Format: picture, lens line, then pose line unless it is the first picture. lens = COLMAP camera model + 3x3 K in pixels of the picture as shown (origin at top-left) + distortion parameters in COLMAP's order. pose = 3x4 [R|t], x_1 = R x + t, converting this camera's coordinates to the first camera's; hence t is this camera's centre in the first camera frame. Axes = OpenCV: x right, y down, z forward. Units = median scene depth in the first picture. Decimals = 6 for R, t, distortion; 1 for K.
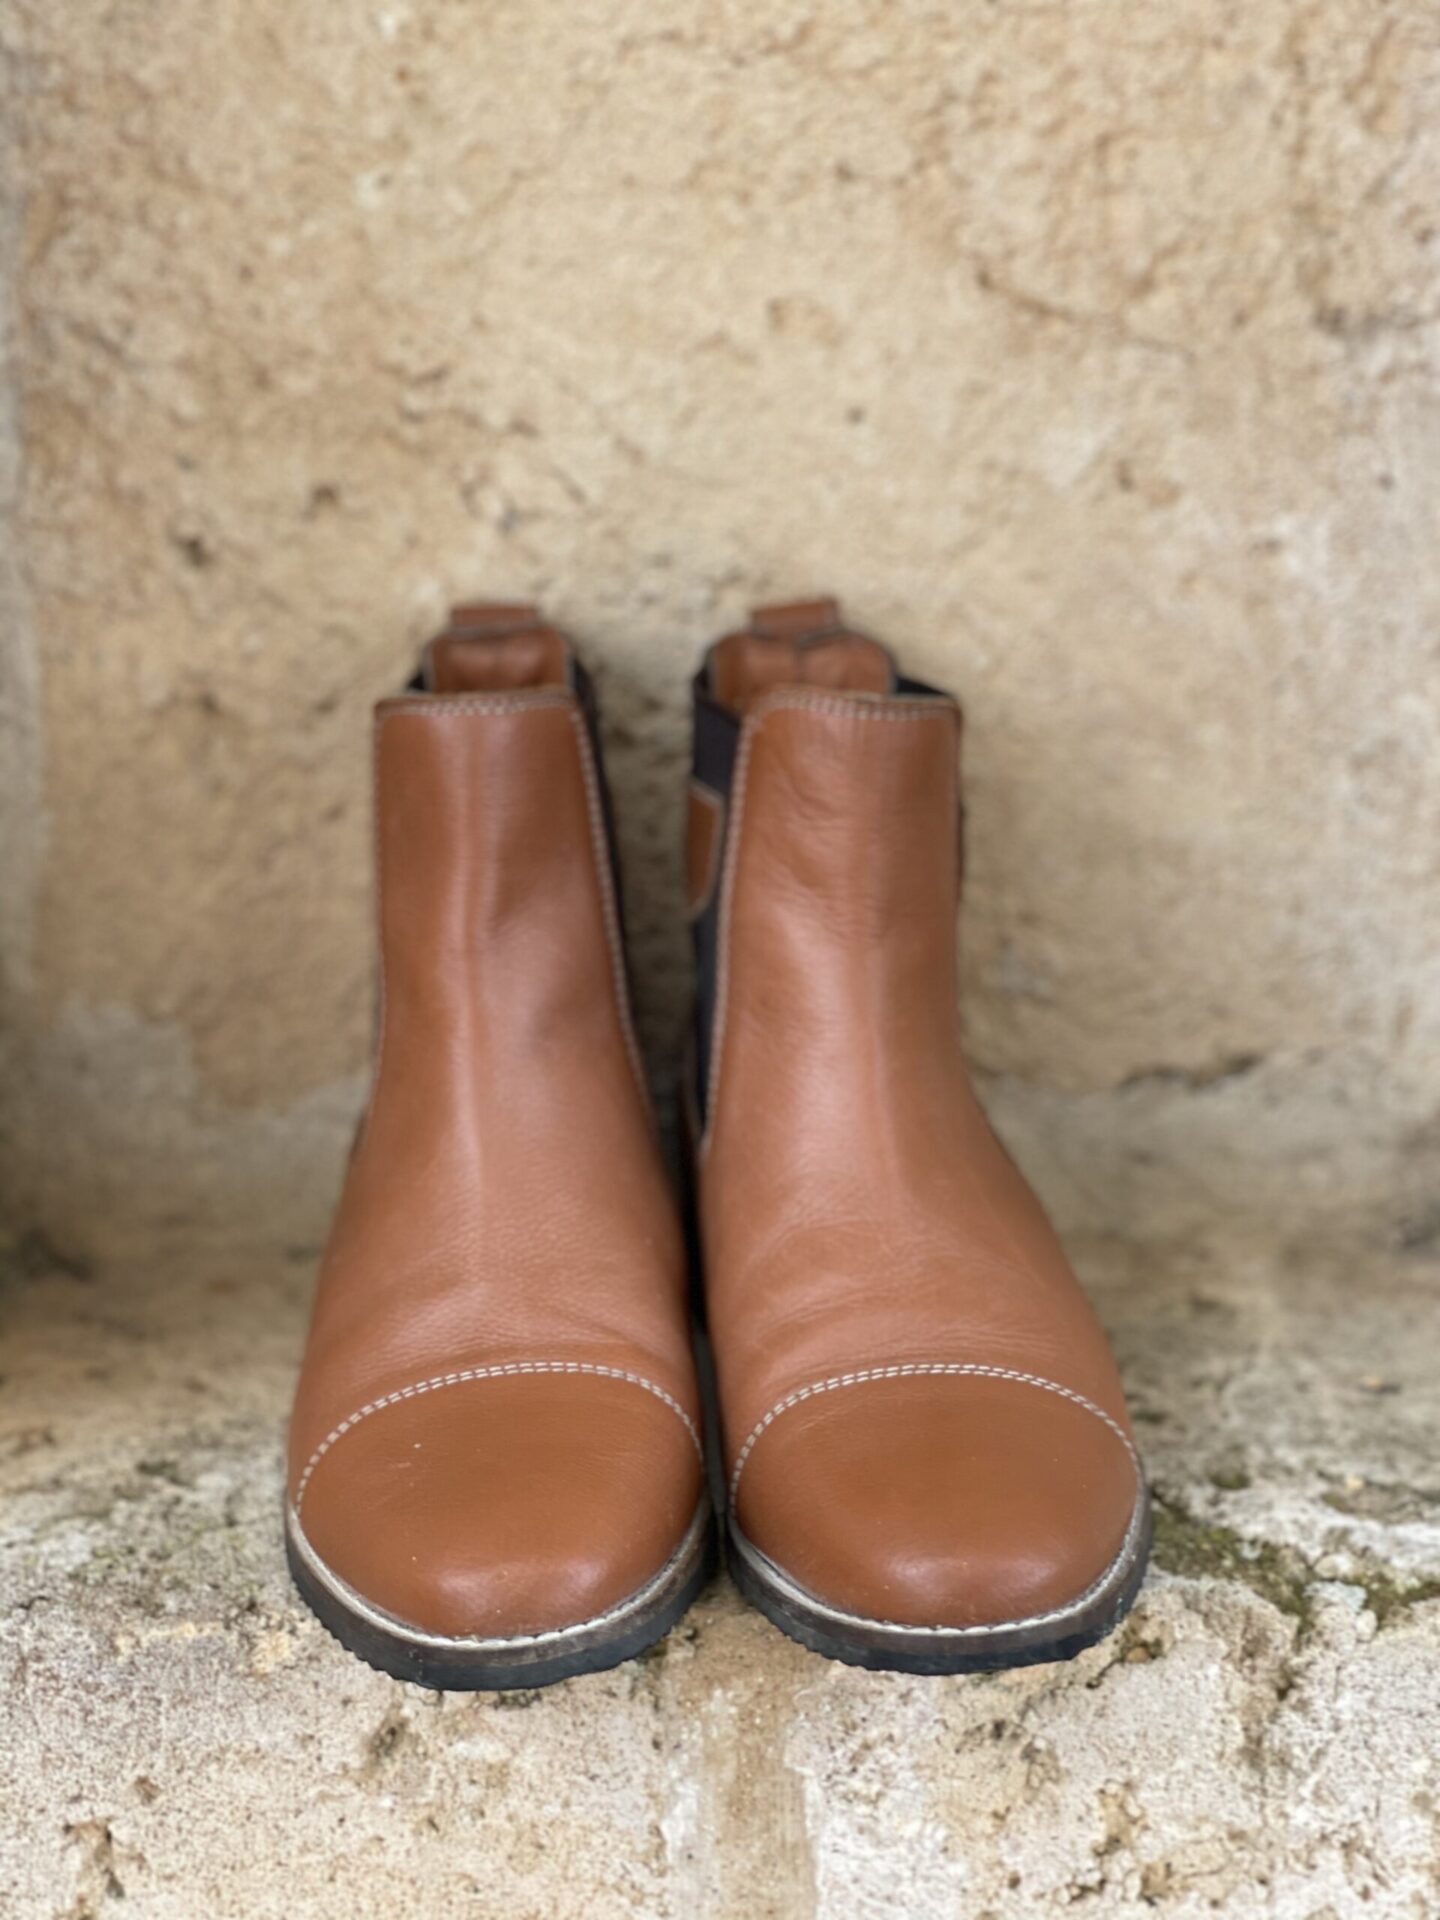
lens RADIAL K [[3535.6, 0, 683.1], [0, 3535.6, 915.5], [0, 0, 1]] dist [0.143549, 0.000000]
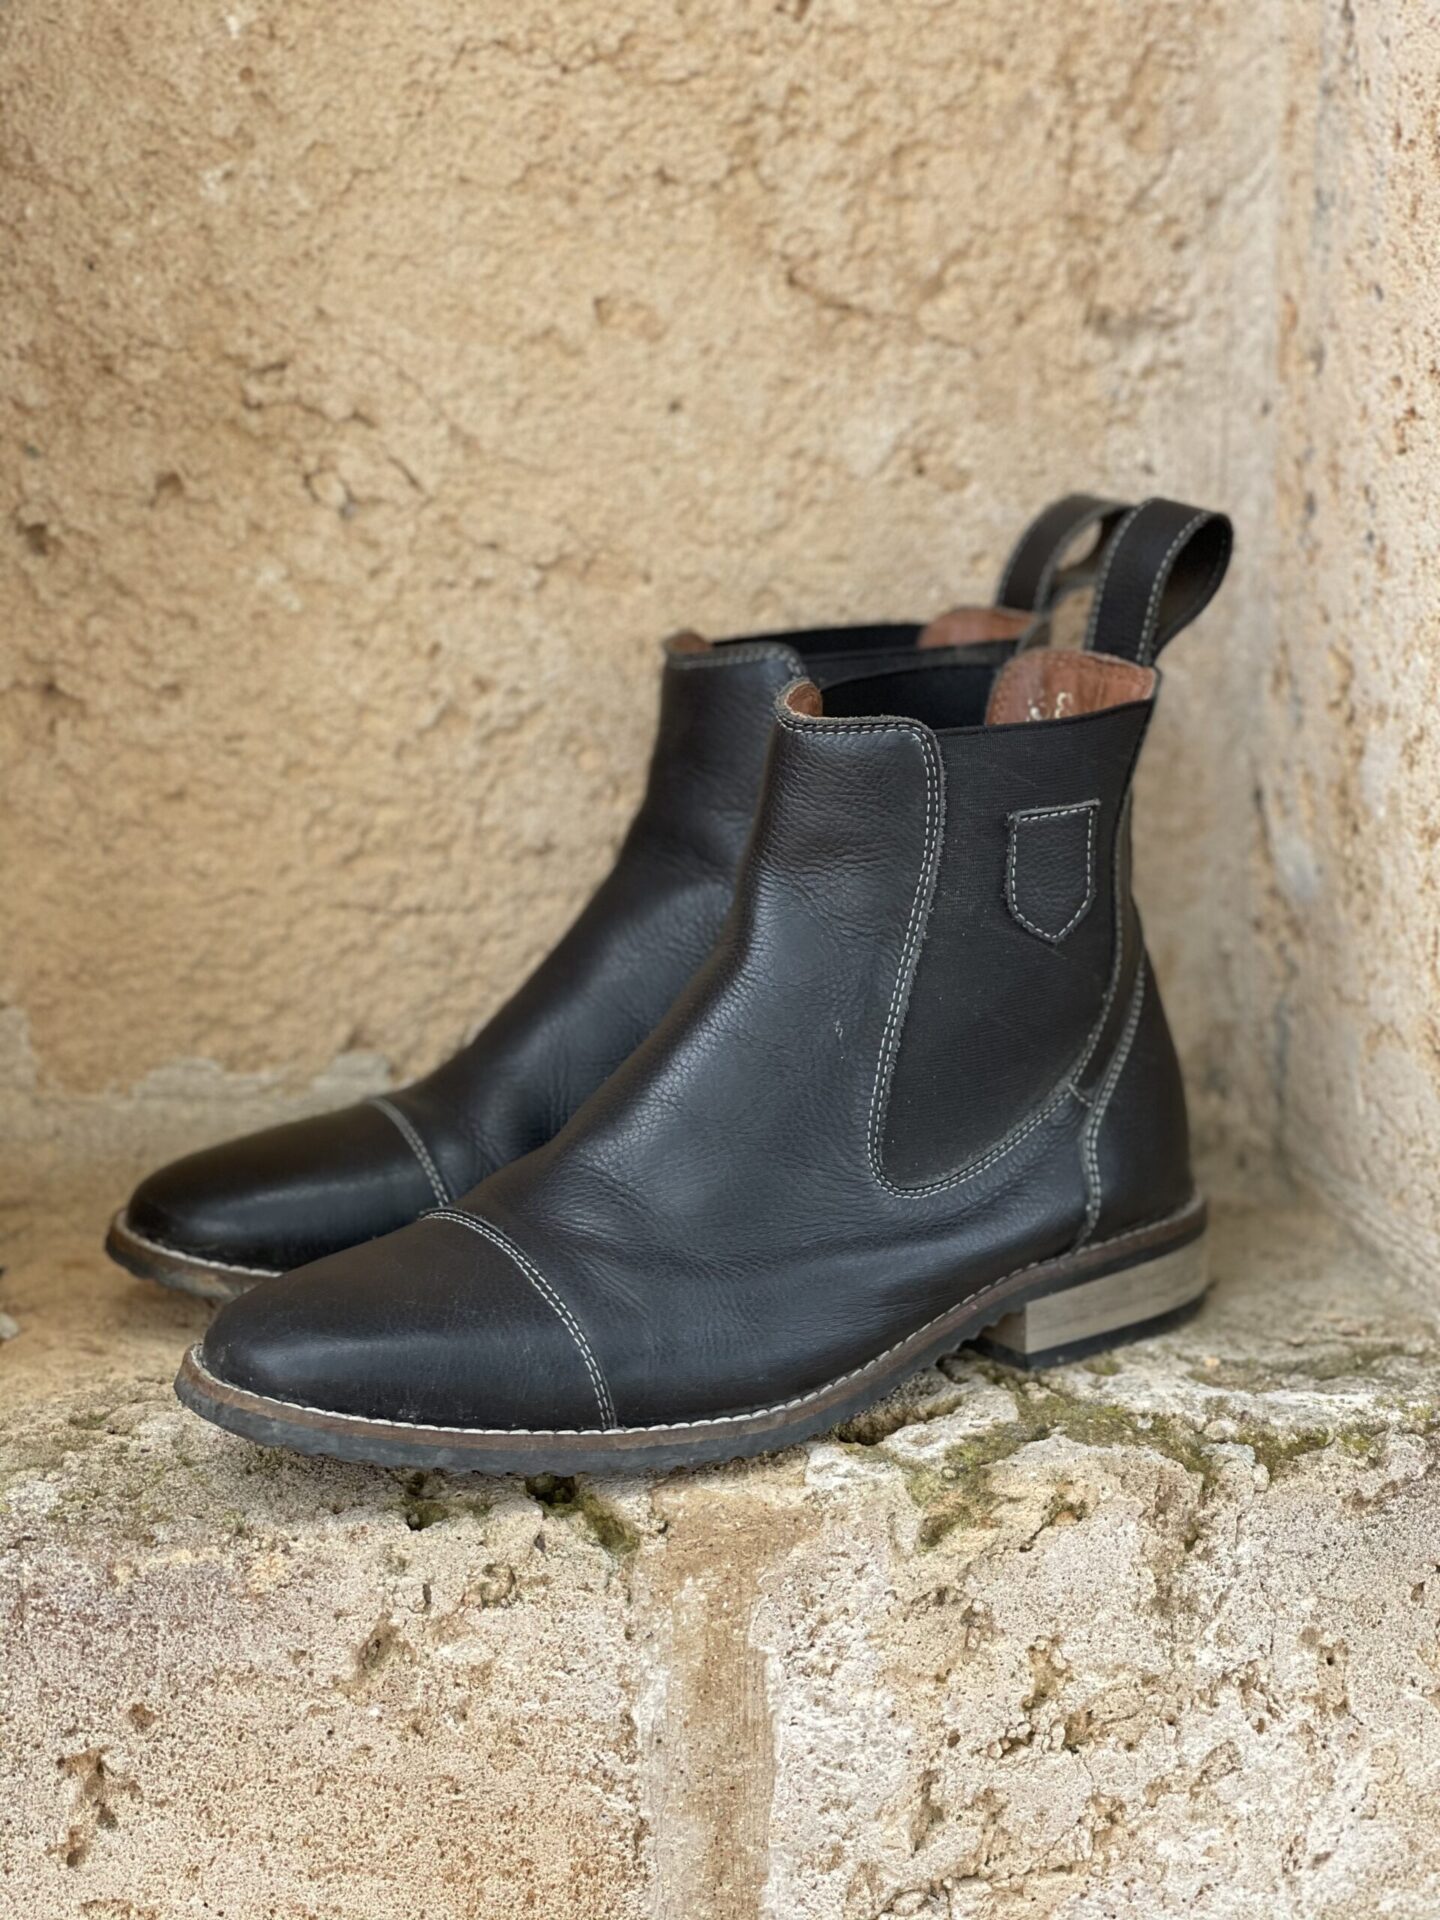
lens RADIAL K [[3535.6, 0, 753.6], [0, 3535.6, 939.1], [0, 0, 1]] dist [0.143549, 0.000000]
pose [[0.976794, -0.032414, 0.211715, -0.183728], [0.037689, 0.999070, -0.020927, 0.048239], [-0.210840, 0.028421, 0.977107, -0.044507]]
